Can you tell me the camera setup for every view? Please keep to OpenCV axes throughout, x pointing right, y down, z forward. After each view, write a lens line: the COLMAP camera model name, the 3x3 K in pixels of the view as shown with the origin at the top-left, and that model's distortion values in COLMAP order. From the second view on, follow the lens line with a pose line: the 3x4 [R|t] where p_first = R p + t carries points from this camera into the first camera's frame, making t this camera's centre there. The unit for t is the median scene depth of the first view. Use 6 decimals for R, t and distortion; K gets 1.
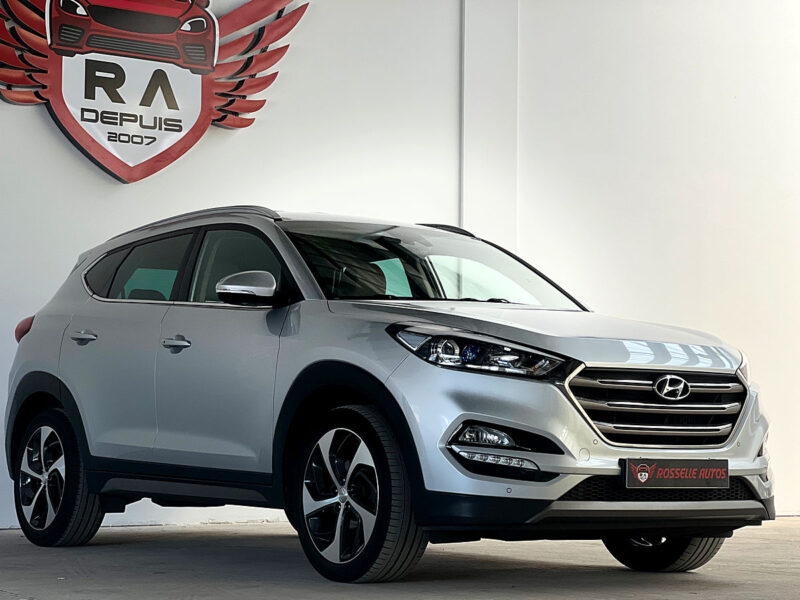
lens RADIAL K [[1802.0, 0, 400.0], [0, 1802.0, 300.0], [0, 0, 1]] dist [0.076783, 0.881385]
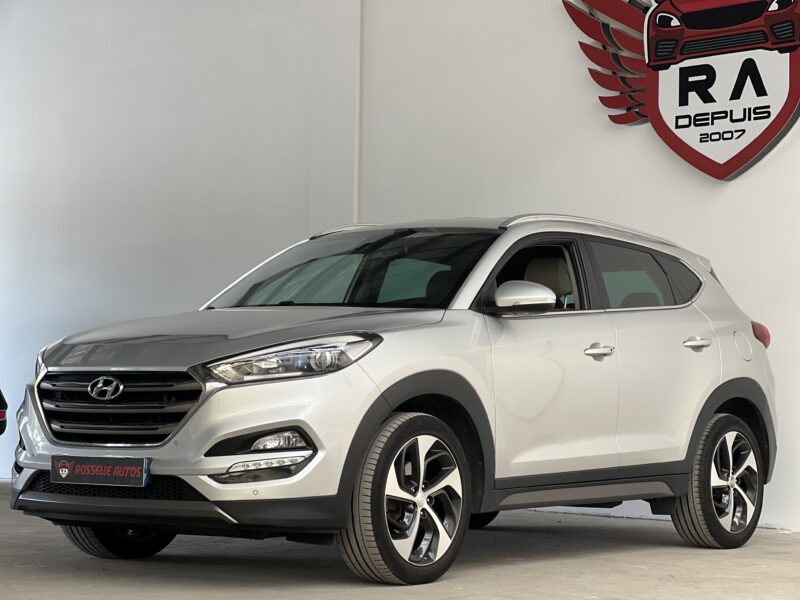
lens RADIAL K [[1802.0, 0, 400.0], [0, 1802.0, 300.0], [0, 0, 1]] dist [0.076783, 0.881385]
pose [[0.288100, -0.064222, -0.955444, 1.193303], [0.065989, 0.996708, -0.047098, 0.057793], [0.955324, -0.049480, 0.291390, 0.855763]]
